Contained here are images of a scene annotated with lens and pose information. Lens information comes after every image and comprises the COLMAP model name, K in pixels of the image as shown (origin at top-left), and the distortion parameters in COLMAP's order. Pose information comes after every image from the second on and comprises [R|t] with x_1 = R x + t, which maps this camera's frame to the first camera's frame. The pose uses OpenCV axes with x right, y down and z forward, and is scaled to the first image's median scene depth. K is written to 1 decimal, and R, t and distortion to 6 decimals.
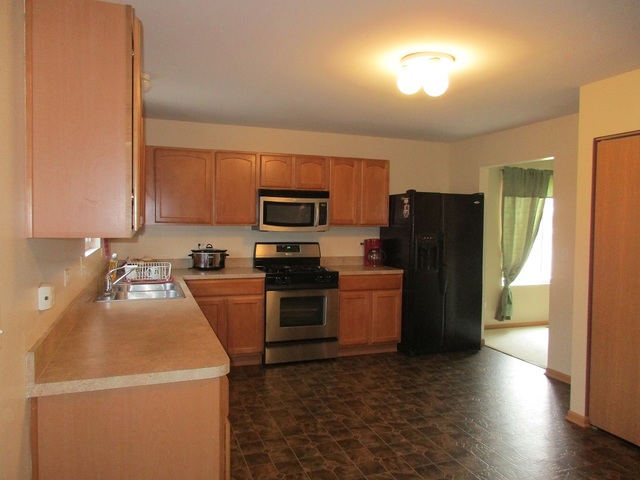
lens RADIAL K [[479.8, 0, 318.8], [0, 479.8, 238.9], [0, 0, 1]] dist [-0.008728, 0.002104]
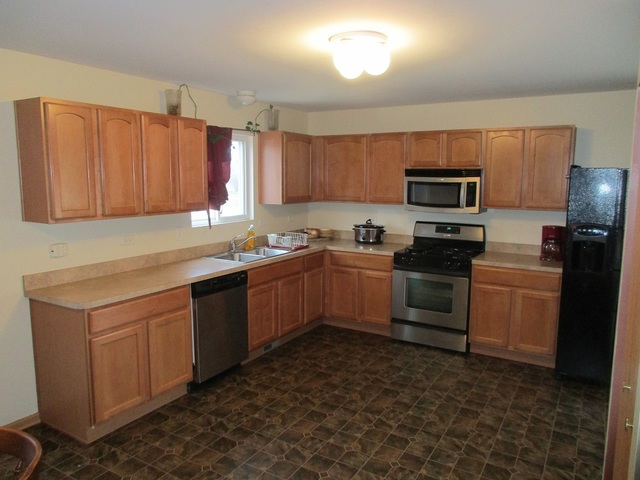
lens RADIAL K [[479.8, 0, 319.7], [0, 479.8, 240.3], [0, 0, 1]] dist [-0.008728, 0.002104]
pose [[0.623273, 0.094946, -0.776219, 0.555398], [-0.030307, 0.994789, 0.097345, -0.046634], [0.781417, -0.037148, 0.622903, 0.220140]]
